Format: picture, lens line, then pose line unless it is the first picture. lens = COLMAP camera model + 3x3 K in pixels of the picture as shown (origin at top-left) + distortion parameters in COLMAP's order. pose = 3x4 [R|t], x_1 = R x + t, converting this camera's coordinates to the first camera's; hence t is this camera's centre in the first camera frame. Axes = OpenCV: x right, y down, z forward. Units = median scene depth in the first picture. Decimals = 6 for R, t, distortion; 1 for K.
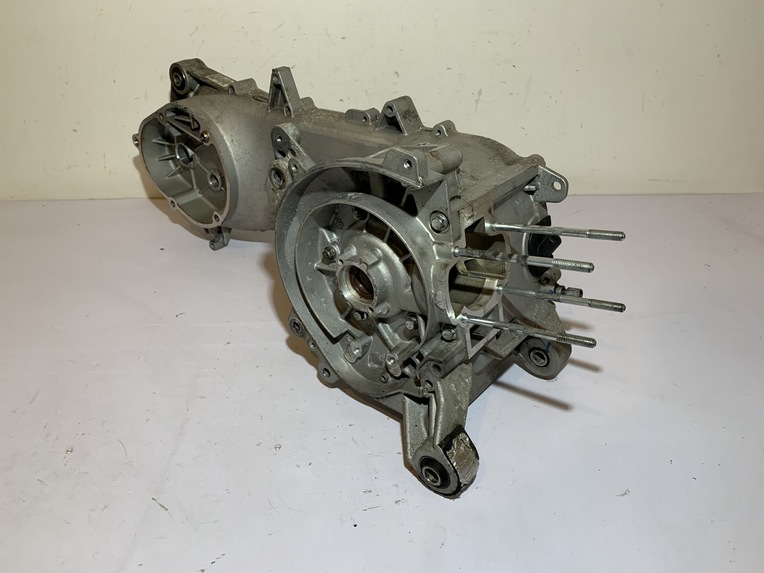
lens RADIAL K [[609.0, 0, 376.5], [0, 609.0, 283.3], [0, 0, 1]] dist [0.008650, -0.013318]
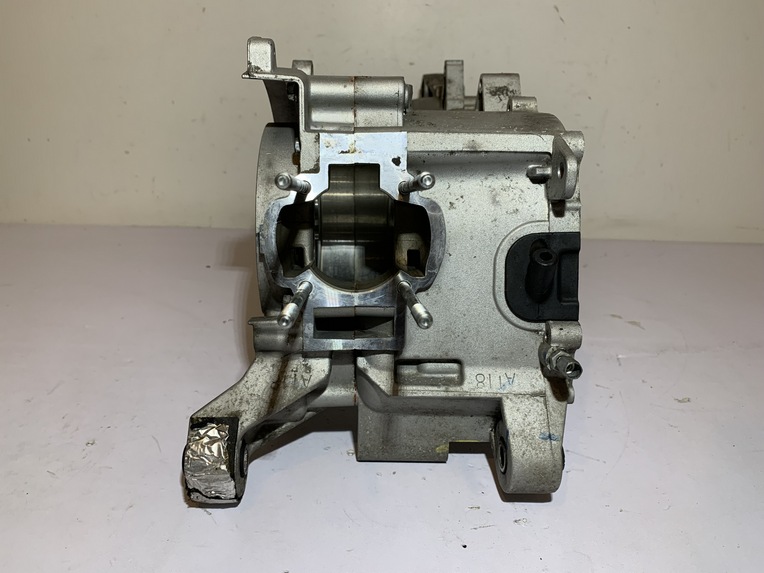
lens RADIAL K [[609.0, 0, 370.5], [0, 609.0, 282.1], [0, 0, 1]] dist [0.008650, -0.013318]
pose [[0.998363, 0.034436, -0.045658, -0.098778], [-0.042092, 0.982941, -0.179039, 0.175662], [0.038714, 0.180667, 0.982782, 0.175145]]
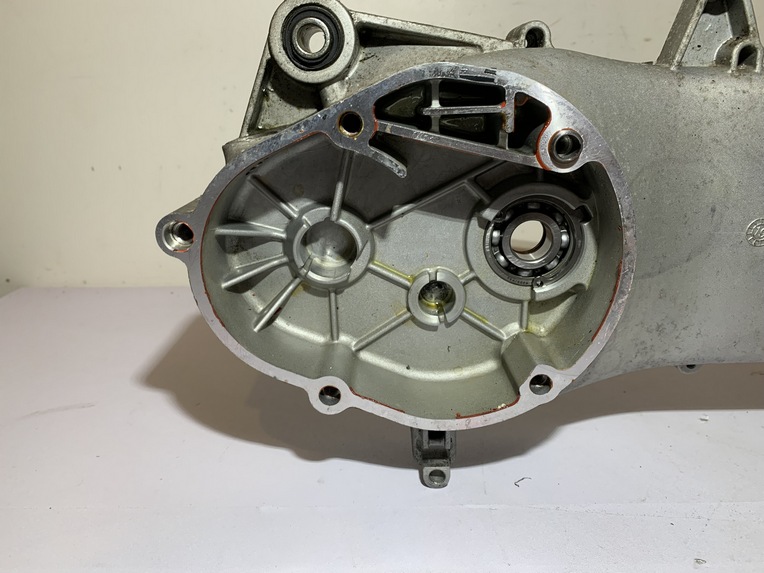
lens RADIAL K [[609.0, 0, 375.7], [0, 609.0, 275.8], [0, 0, 1]] dist [0.008650, -0.013318]
pose [[0.998577, -0.003982, -0.053176, -0.495888], [-0.008838, 0.971057, -0.238686, 0.015303], [0.052587, 0.238817, 0.969640, 0.629615]]
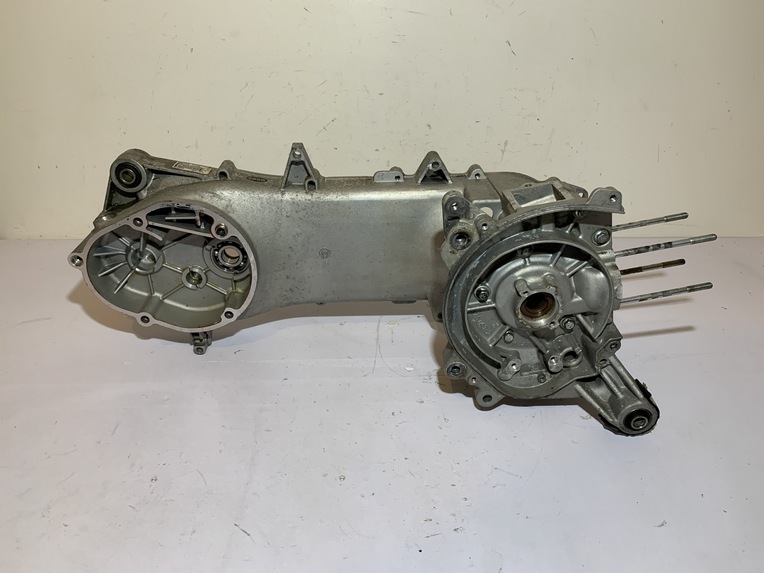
lens RADIAL K [[609.0, 0, 372.3], [0, 609.0, 280.4], [0, 0, 1]] dist [0.008650, -0.013318]
pose [[0.999946, 0.008203, -0.006342, -0.094354], [-0.008484, 0.998921, -0.045656, -0.034051], [0.005960, 0.045708, 0.998937, -0.103446]]
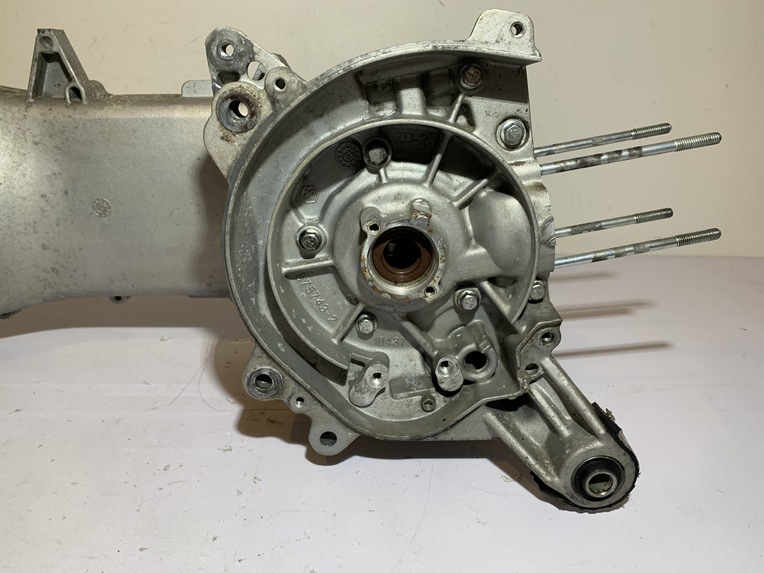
lens RADIAL K [[609.0, 0, 378.6], [0, 609.0, 276.5], [0, 0, 1]] dist [0.008650, -0.013318]
pose [[0.999764, 0.019054, -0.010410, 0.165489], [-0.020778, 0.978749, -0.204006, 0.093277], [0.006302, 0.204174, 0.978914, 0.386695]]
